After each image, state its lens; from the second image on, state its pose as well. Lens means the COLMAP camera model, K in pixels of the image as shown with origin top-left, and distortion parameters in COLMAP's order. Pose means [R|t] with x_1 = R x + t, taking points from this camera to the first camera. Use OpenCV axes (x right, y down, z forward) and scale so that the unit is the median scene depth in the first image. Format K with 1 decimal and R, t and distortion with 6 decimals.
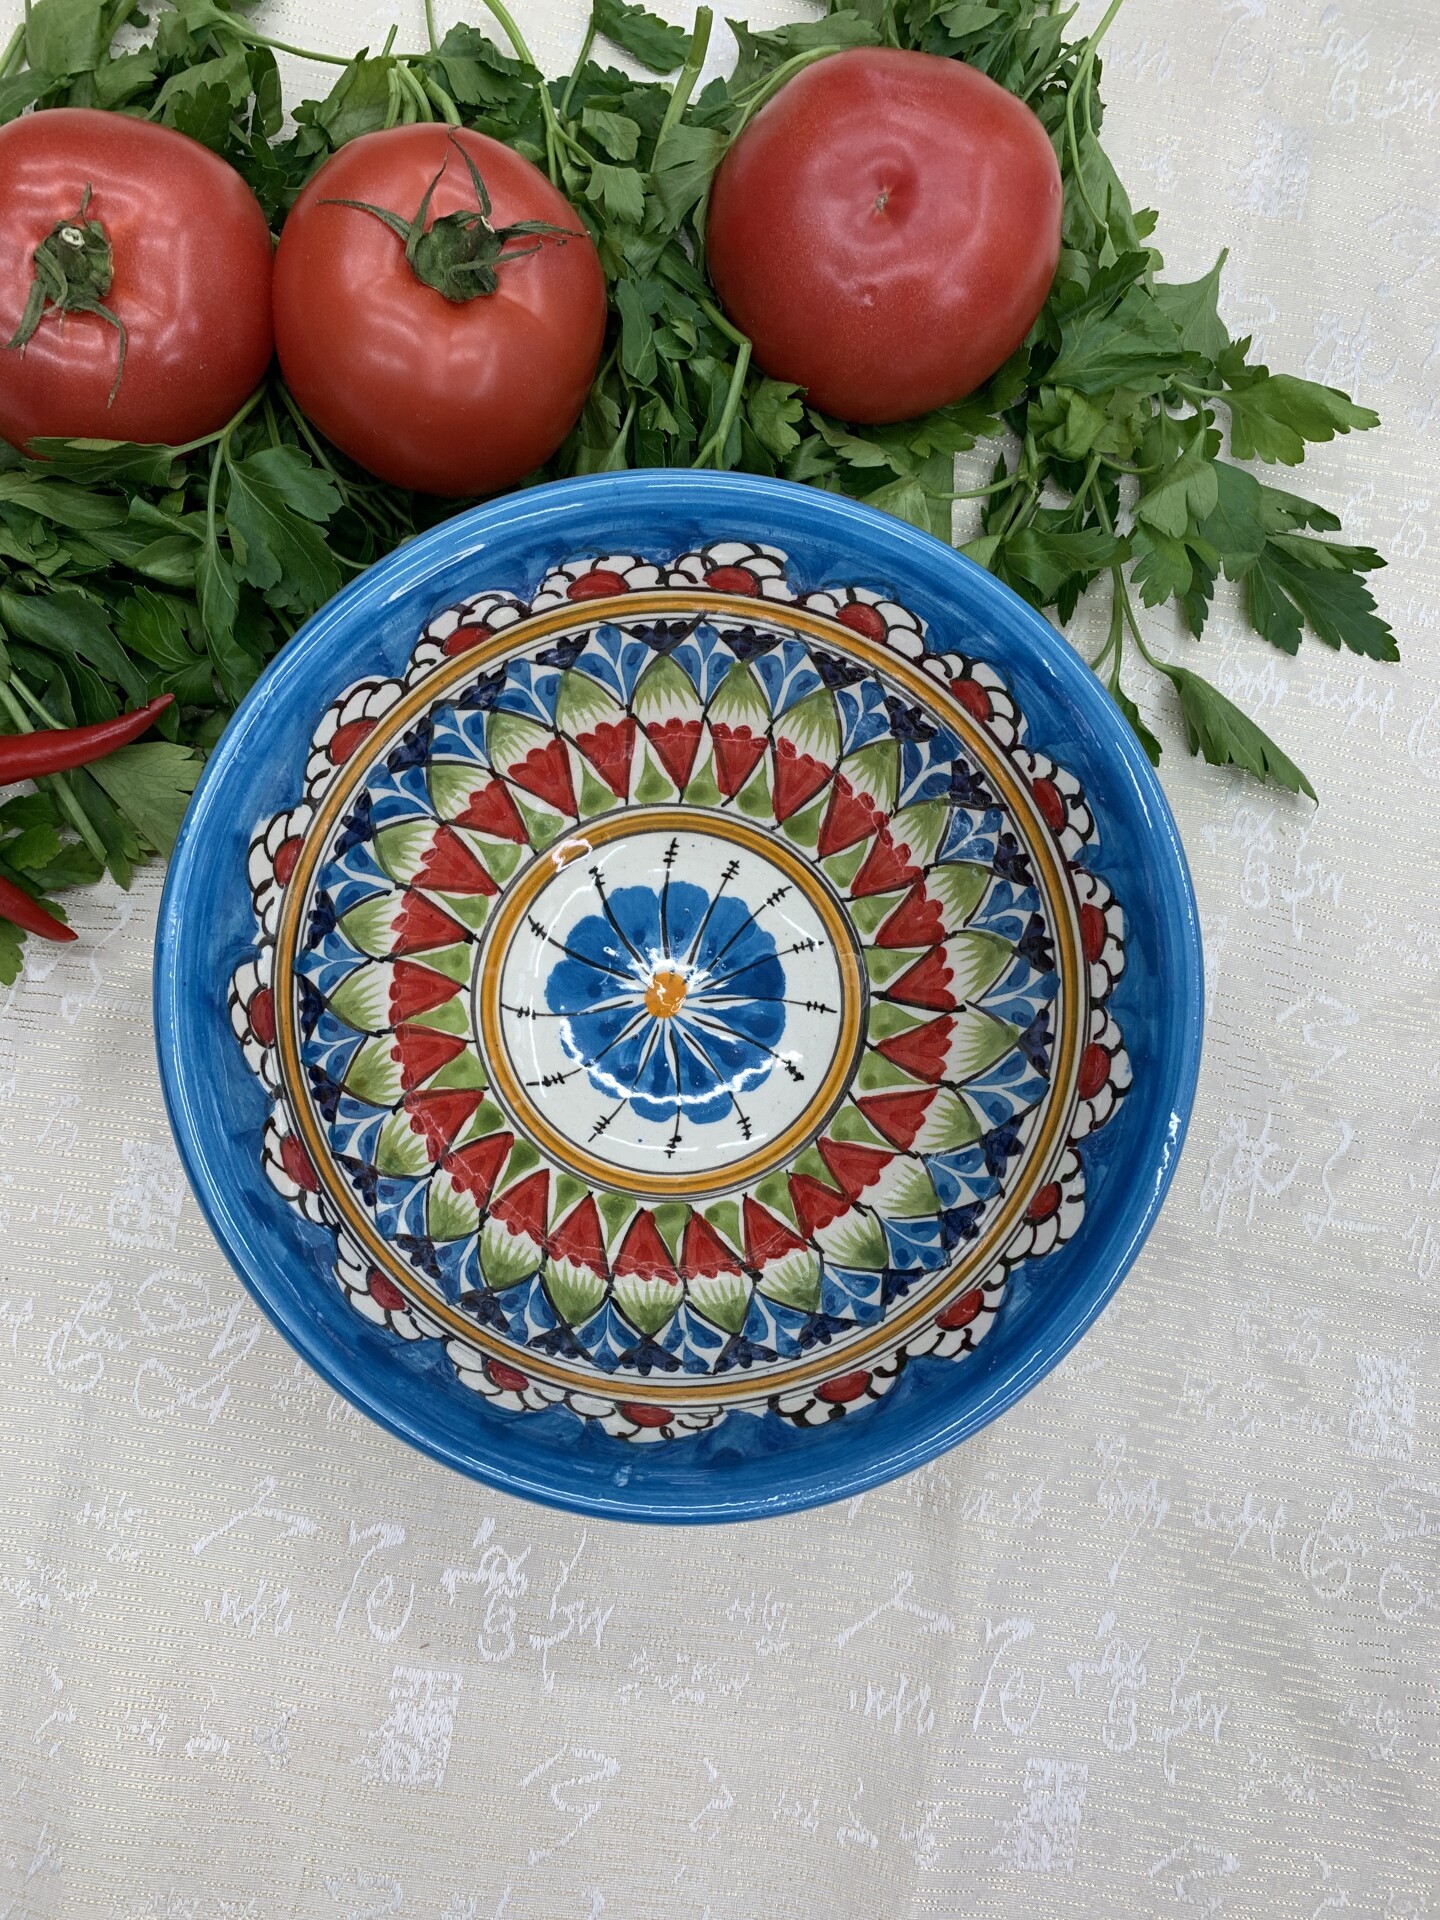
lens RADIAL K [[1506.8, 0, 716.5], [0, 1506.8, 967.8], [0, 0, 1]] dist [-0.038814, 0.050581]
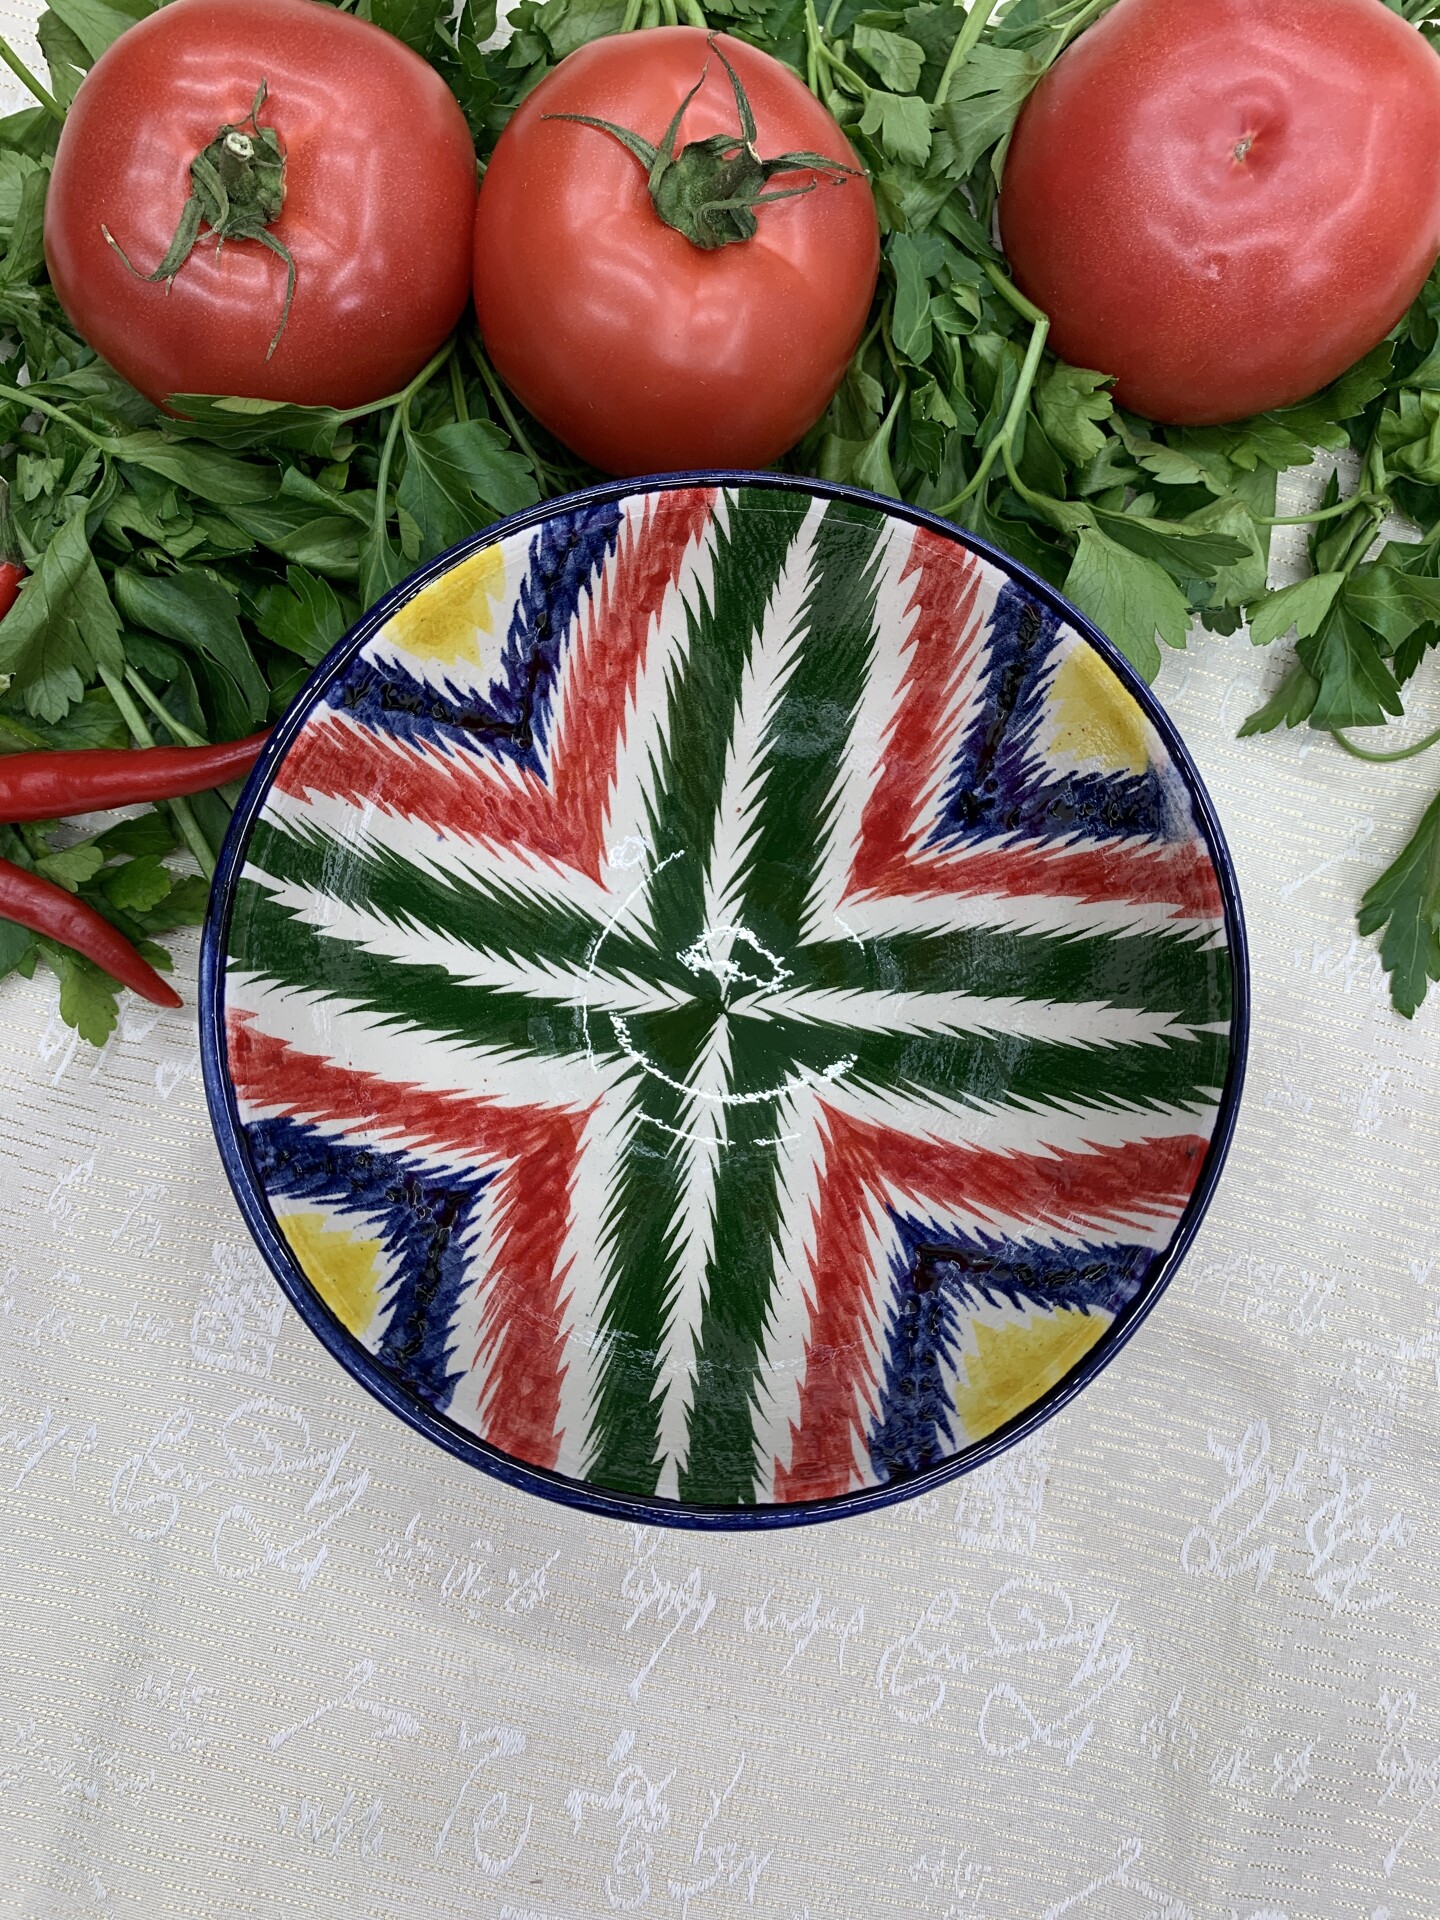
lens RADIAL K [[1519.7, 0, 743.9], [0, 1519.7, 931.1], [0, 0, 1]] dist [-0.017988, 0.007526]
pose [[0.996722, 0.066735, -0.045731, -0.081352], [-0.067113, 0.997722, -0.006767, -0.068974], [0.045175, 0.009814, 0.998931, 0.175746]]
